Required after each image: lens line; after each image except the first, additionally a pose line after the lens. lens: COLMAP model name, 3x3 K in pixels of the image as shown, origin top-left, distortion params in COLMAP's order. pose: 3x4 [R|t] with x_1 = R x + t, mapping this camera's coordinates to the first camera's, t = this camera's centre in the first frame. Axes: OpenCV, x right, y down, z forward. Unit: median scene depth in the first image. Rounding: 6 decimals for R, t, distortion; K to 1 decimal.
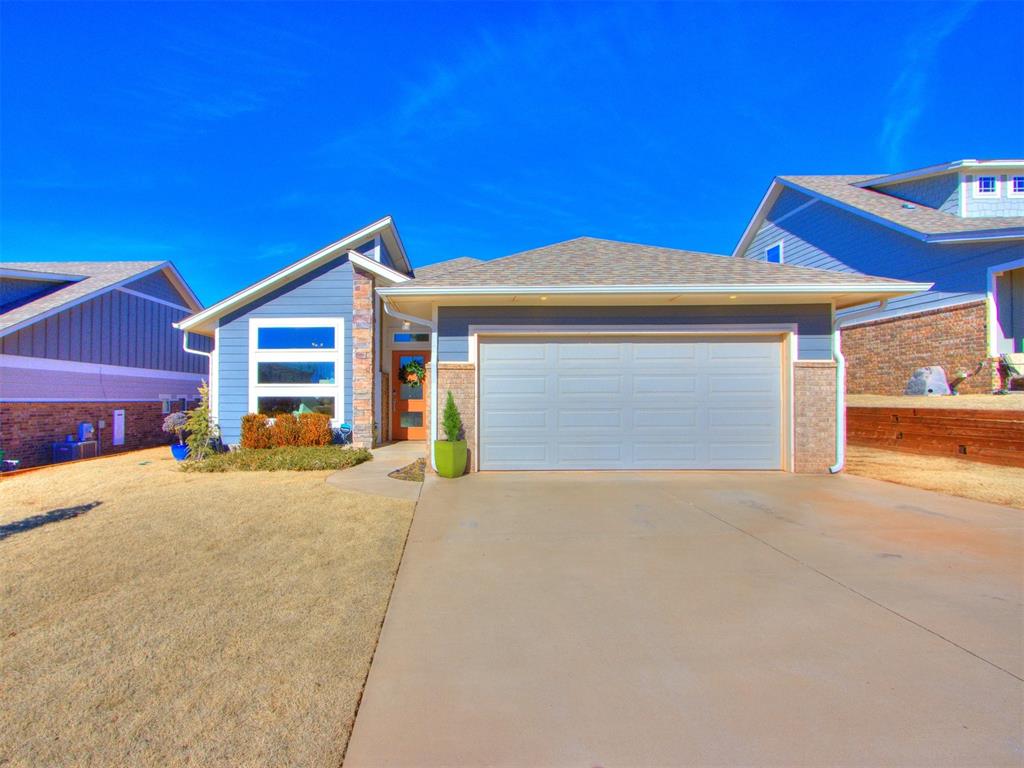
lens RADIAL K [[532.6, 0, 468.9], [0, 532.6, 390.4], [0, 0, 1]] dist [0.003983, 0.004999]
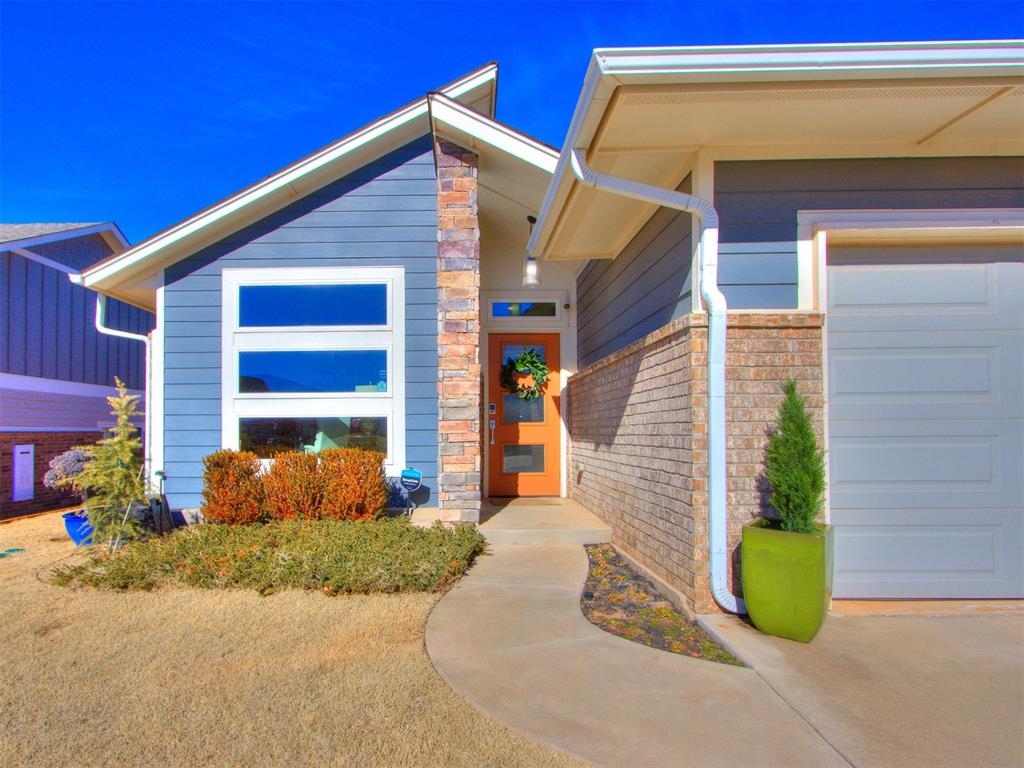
lens RADIAL K [[532.6, 0, 478.2], [0, 532.6, 420.7], [0, 0, 1]] dist [0.003983, 0.004999]
pose [[0.999714, -0.004966, 0.023378, -0.184349], [0.005046, 0.999982, -0.003347, 0.018744], [-0.023361, 0.003464, 0.999721, 0.500446]]
